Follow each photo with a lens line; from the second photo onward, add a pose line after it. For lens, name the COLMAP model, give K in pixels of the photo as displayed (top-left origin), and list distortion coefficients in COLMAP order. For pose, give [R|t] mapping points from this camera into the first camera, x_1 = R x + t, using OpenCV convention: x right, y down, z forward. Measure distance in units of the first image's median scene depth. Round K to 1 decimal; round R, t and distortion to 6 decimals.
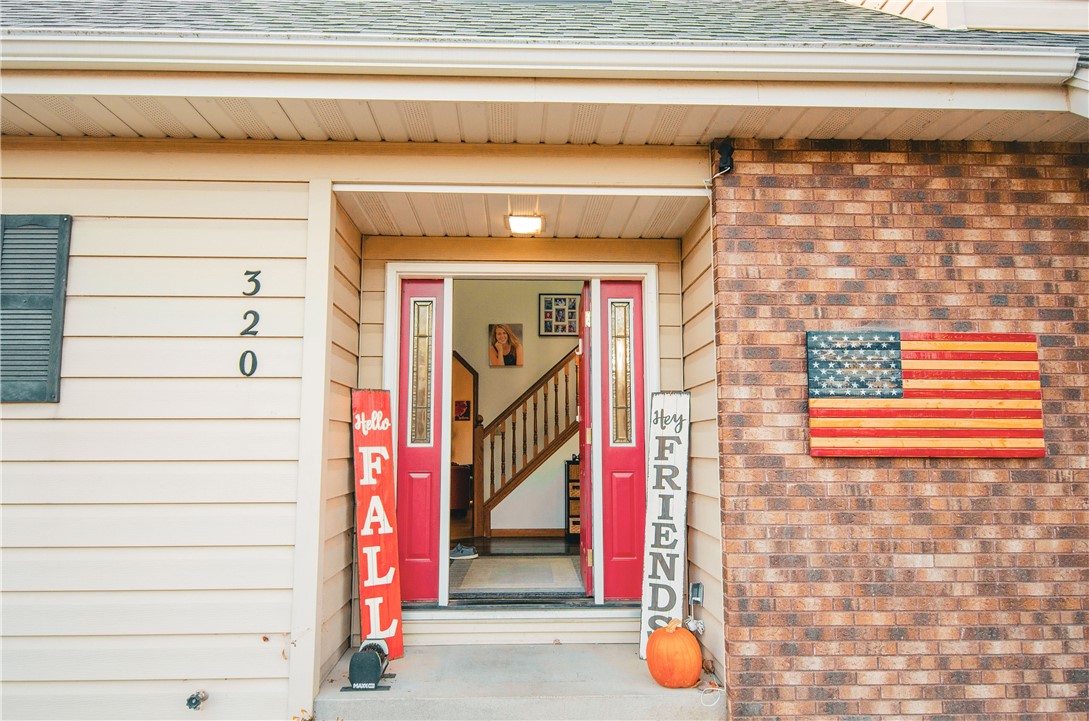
lens RADIAL K [[737.2, 0, 544.5], [0, 737.2, 360.5], [0, 0, 1]] dist [0.037457, -0.033736]
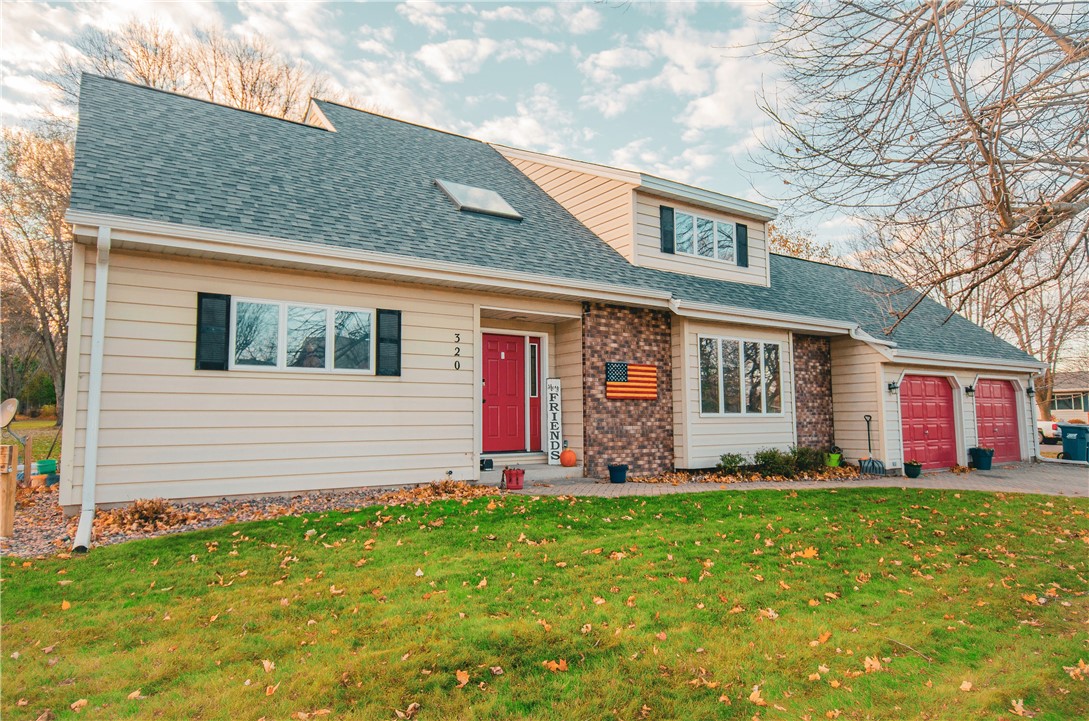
lens RADIAL K [[684.8, 0, 544.5], [0, 684.8, 360.5], [0, 0, 1]] dist [0.003544, 0.000045]
pose [[0.845578, 0.042656, 0.532145, -1.572070], [-0.056335, 0.998367, 0.009488, -0.060738], [-0.530871, -0.038001, 0.846600, -1.527622]]
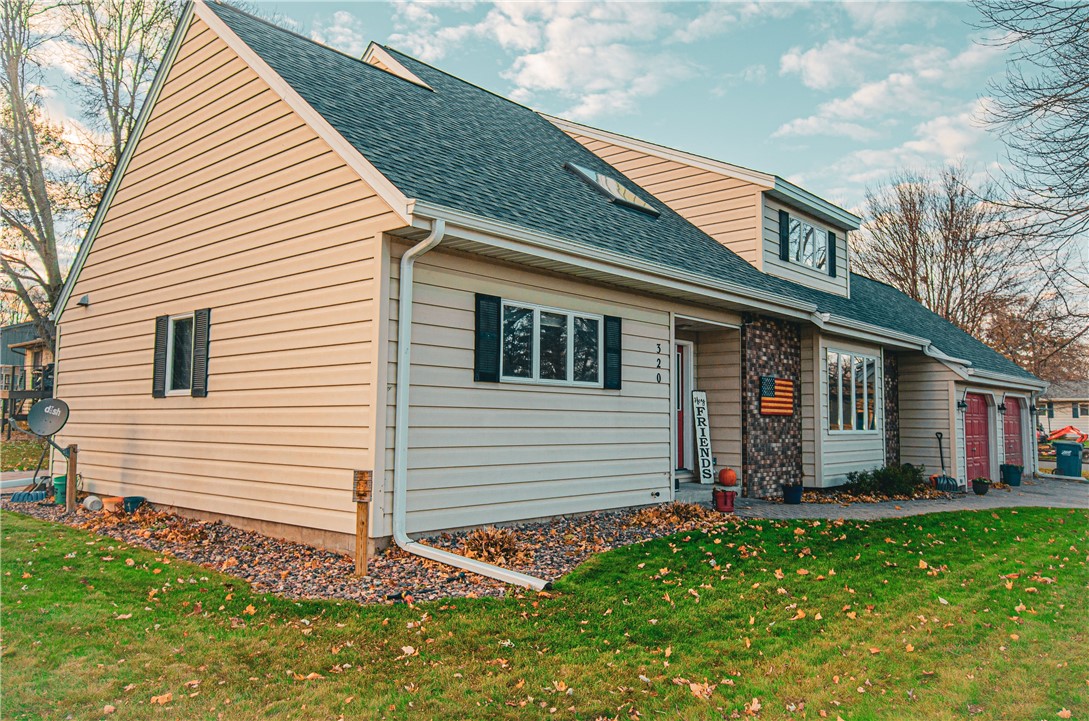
lens RADIAL K [[819.2, 0, 544.5], [0, 819.2, 360.5], [0, 0, 1]] dist [0.002371, 0.002027]
pose [[0.692079, 0.062169, 0.719140, -2.896072], [-0.095676, 0.995394, 0.006024, -0.038308], [-0.715453, -0.072973, 0.694840, -0.816842]]
